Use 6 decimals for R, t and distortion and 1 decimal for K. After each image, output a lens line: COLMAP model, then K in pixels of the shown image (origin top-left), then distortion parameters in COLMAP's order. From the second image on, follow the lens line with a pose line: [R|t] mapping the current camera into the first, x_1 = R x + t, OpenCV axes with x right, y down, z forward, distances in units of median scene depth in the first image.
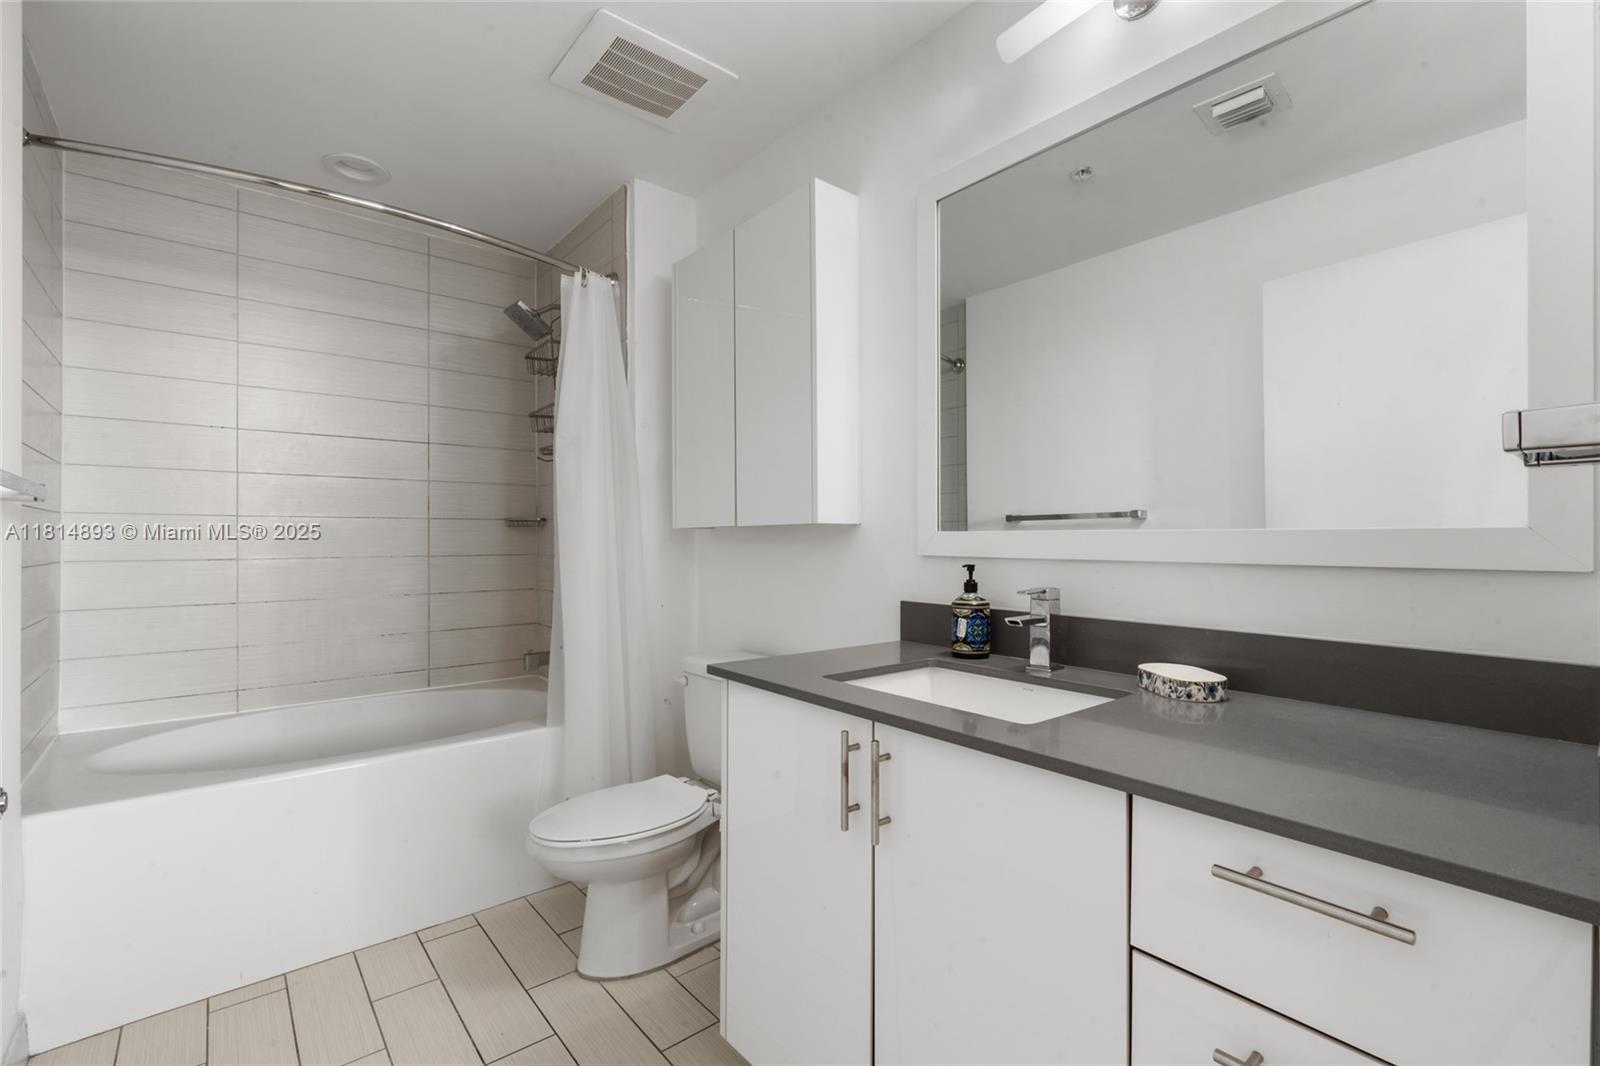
lens RADIAL K [[710.1, 0, 797.5], [0, 710.1, 538.7], [0, 0, 1]] dist [-0.003644, -0.000003]
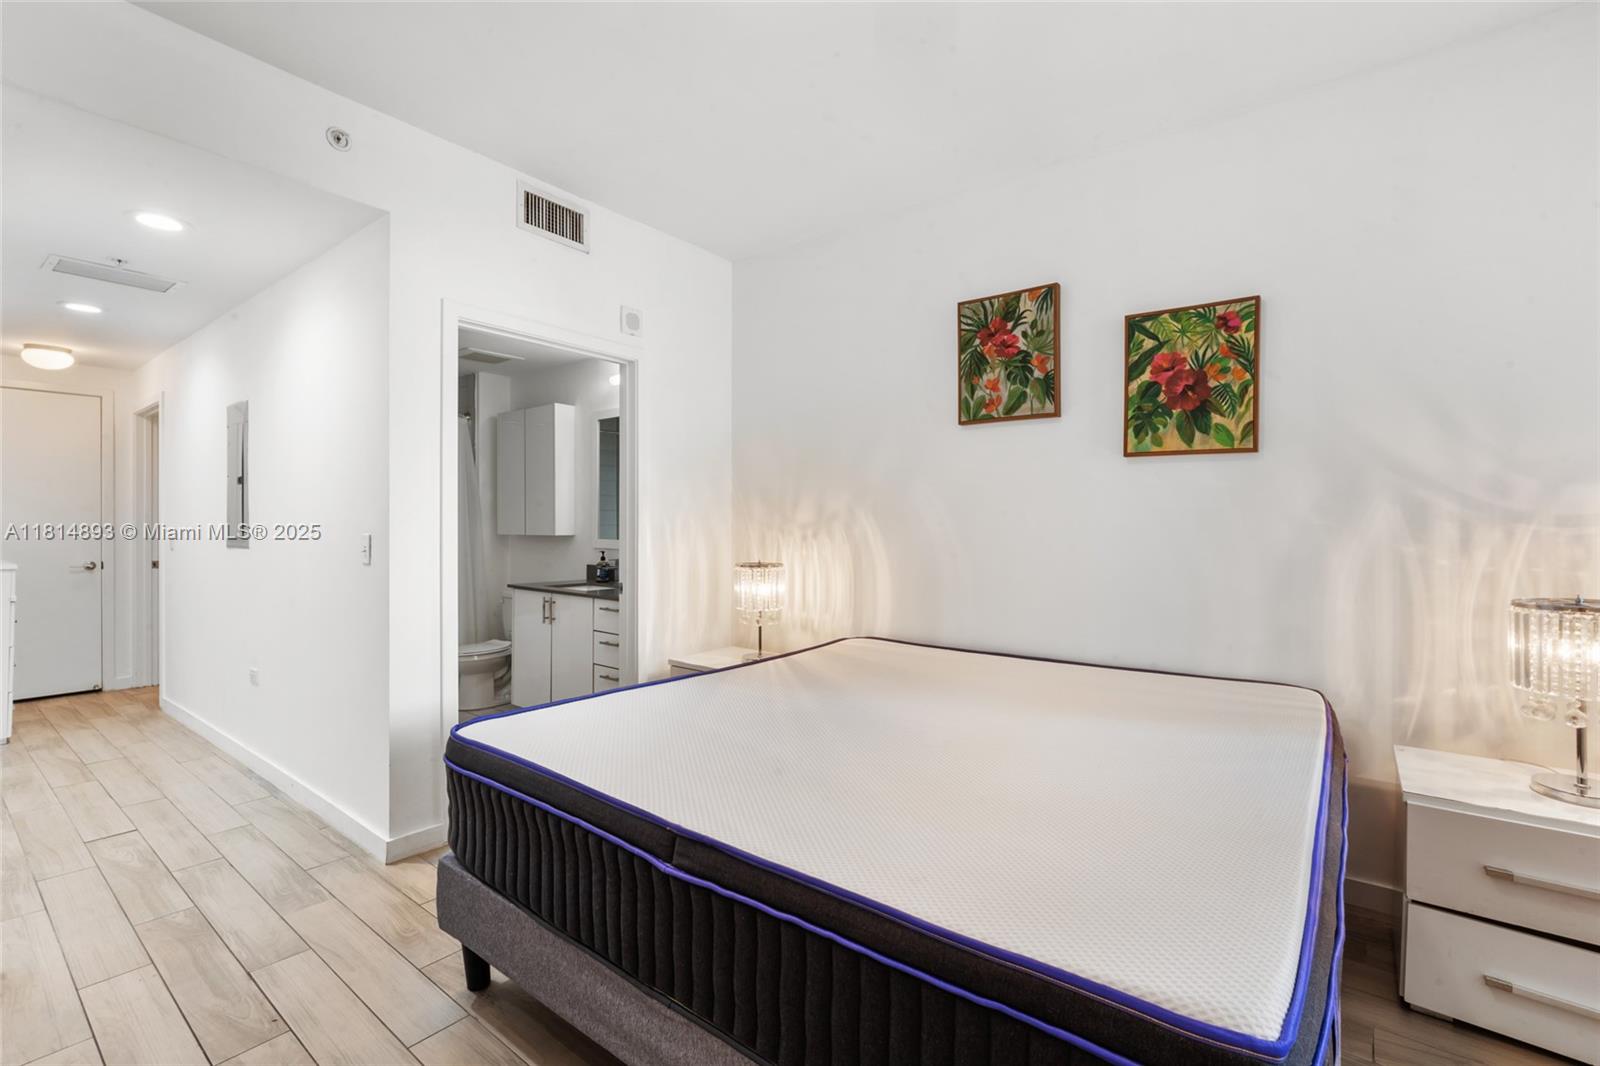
lens RADIAL K [[710.1, 0, 803.5], [0, 710.1, 529.9], [0, 0, 1]] dist [-0.003644, -0.000003]
pose [[0.976725, 0.003989, 0.214458, 0.354763], [-0.006192, 0.999935, 0.009606, -0.071275], [-0.214406, -0.010710, 0.976686, -1.720417]]
